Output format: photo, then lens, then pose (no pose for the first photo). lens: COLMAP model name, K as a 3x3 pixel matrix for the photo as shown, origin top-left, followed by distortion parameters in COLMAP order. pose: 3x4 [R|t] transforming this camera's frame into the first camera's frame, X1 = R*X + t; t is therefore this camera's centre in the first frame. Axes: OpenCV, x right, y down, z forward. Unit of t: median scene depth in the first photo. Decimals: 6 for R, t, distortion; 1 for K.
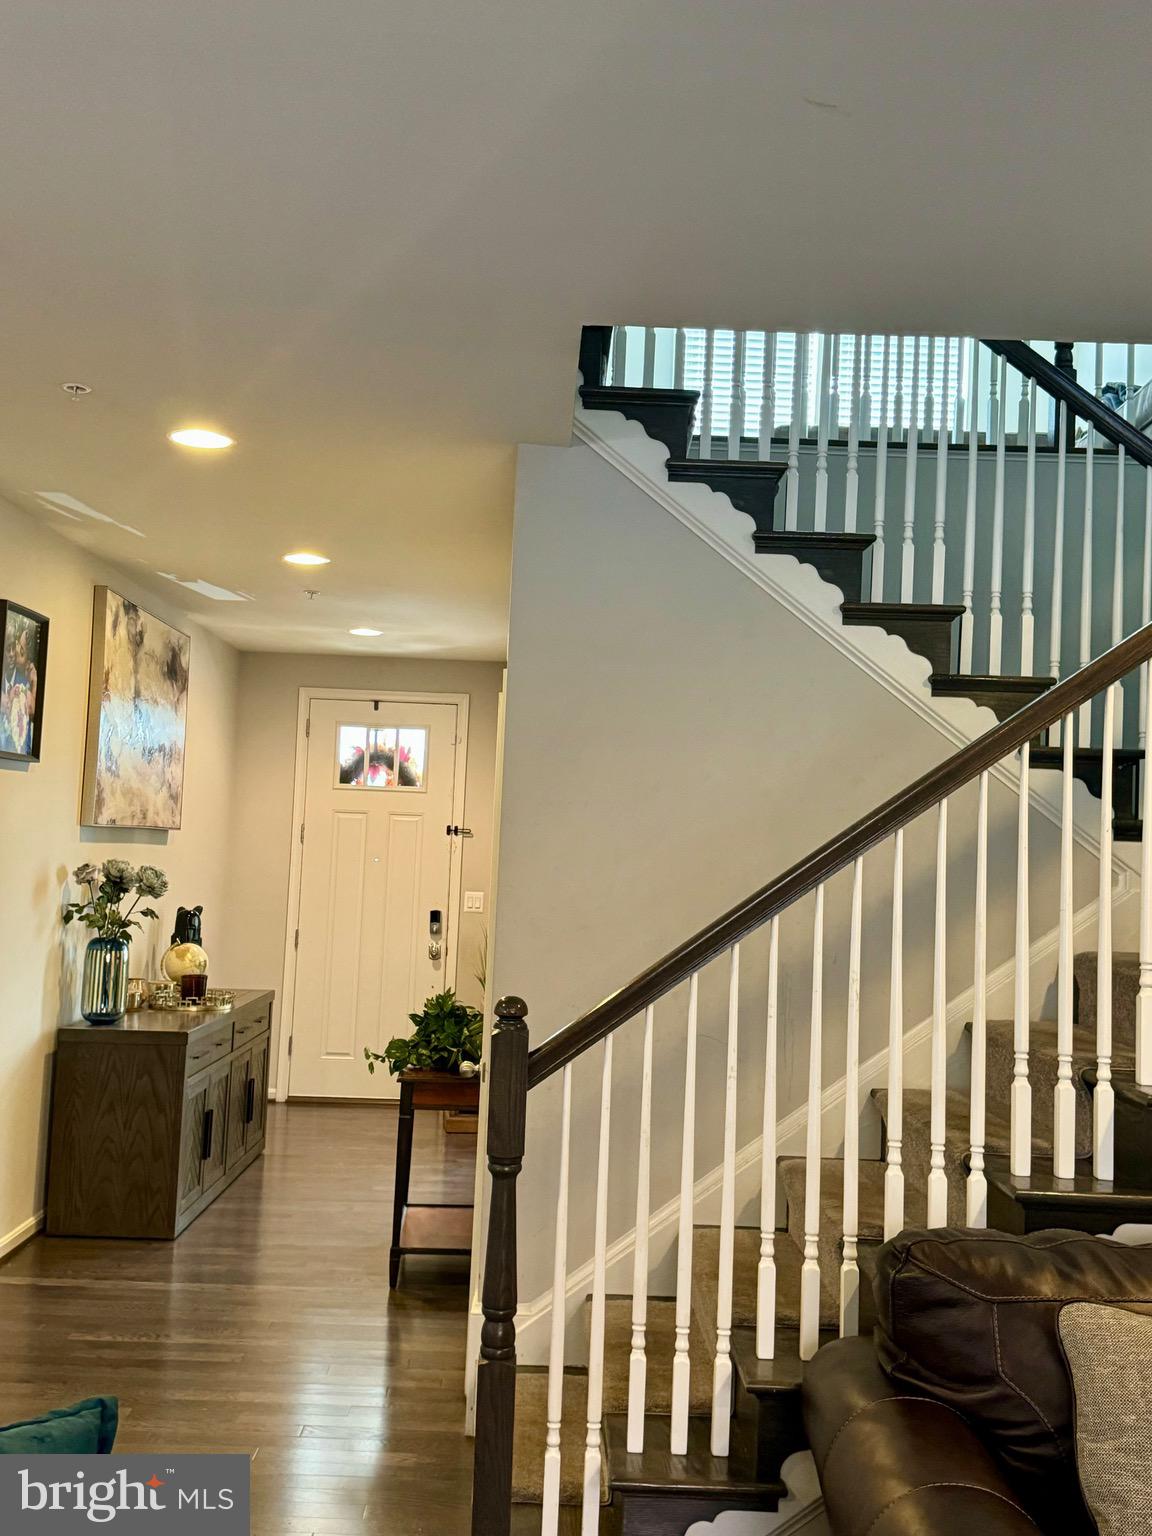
lens RADIAL K [[1511.3, 0, 576.0], [0, 1511.3, 768.0], [0, 0, 1]] dist [0.173633, -0.323056]
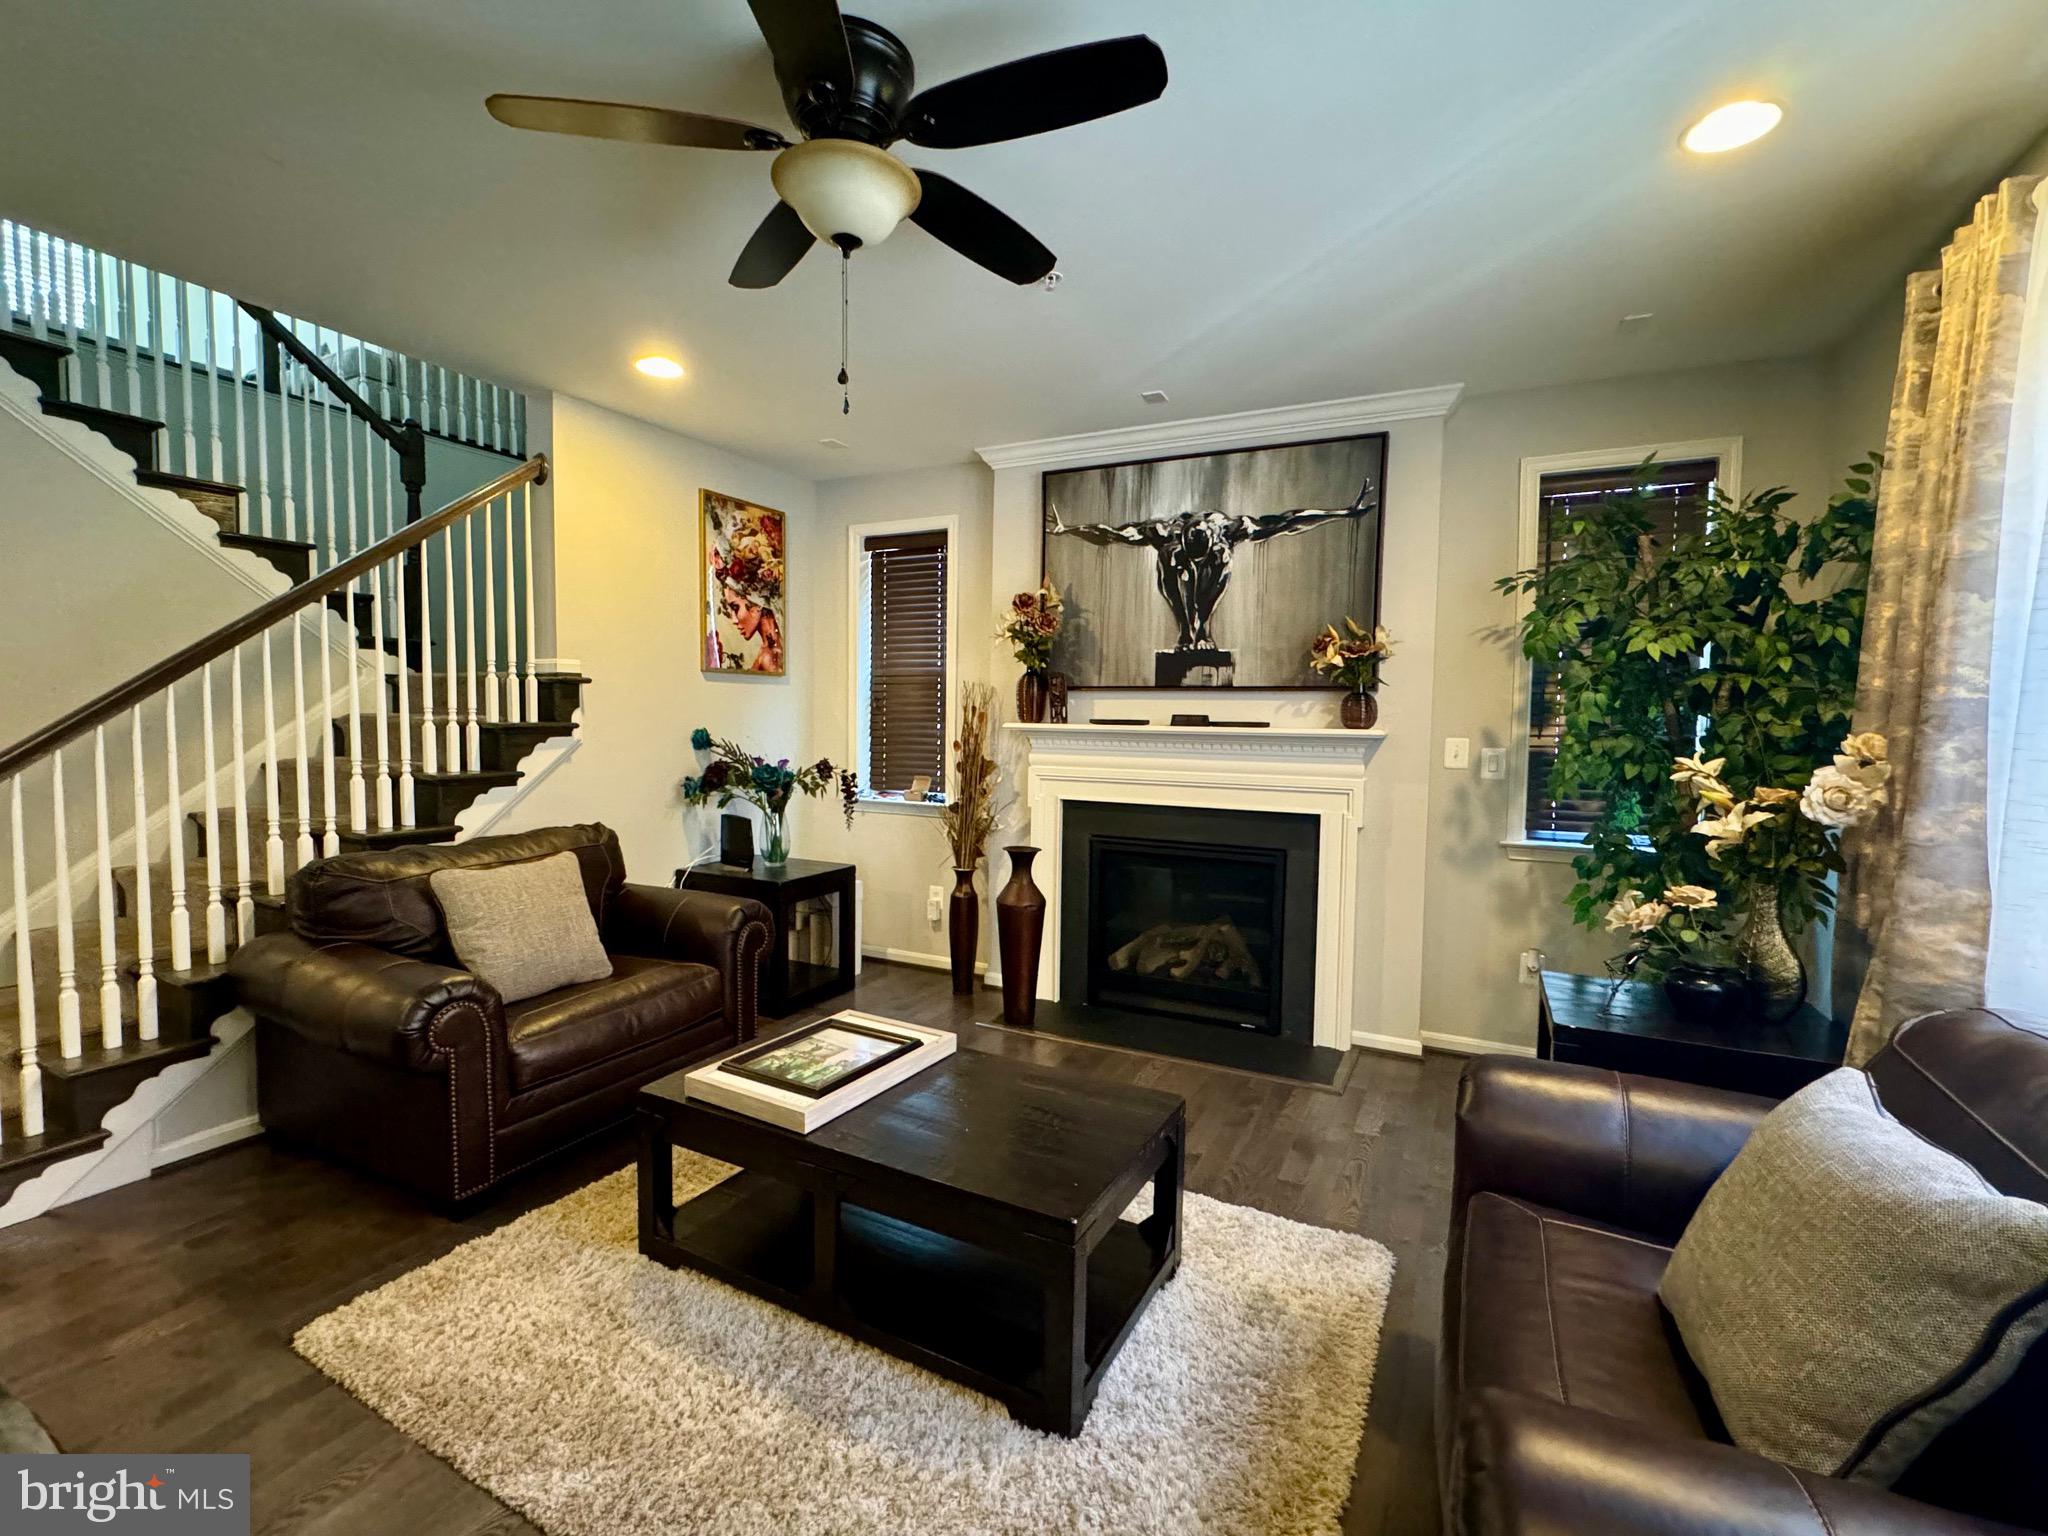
lens RADIAL K [[914.0, 0, 1024.0], [0, 914.0, 768.0], [0, 0, 1]] dist [0.000255, -0.000669]
pose [[0.455479, -0.083416, 0.886330, -0.214065], [-0.050216, 0.991608, 0.119130, 0.021124], [-0.888829, -0.098769, 0.447468, -0.106596]]
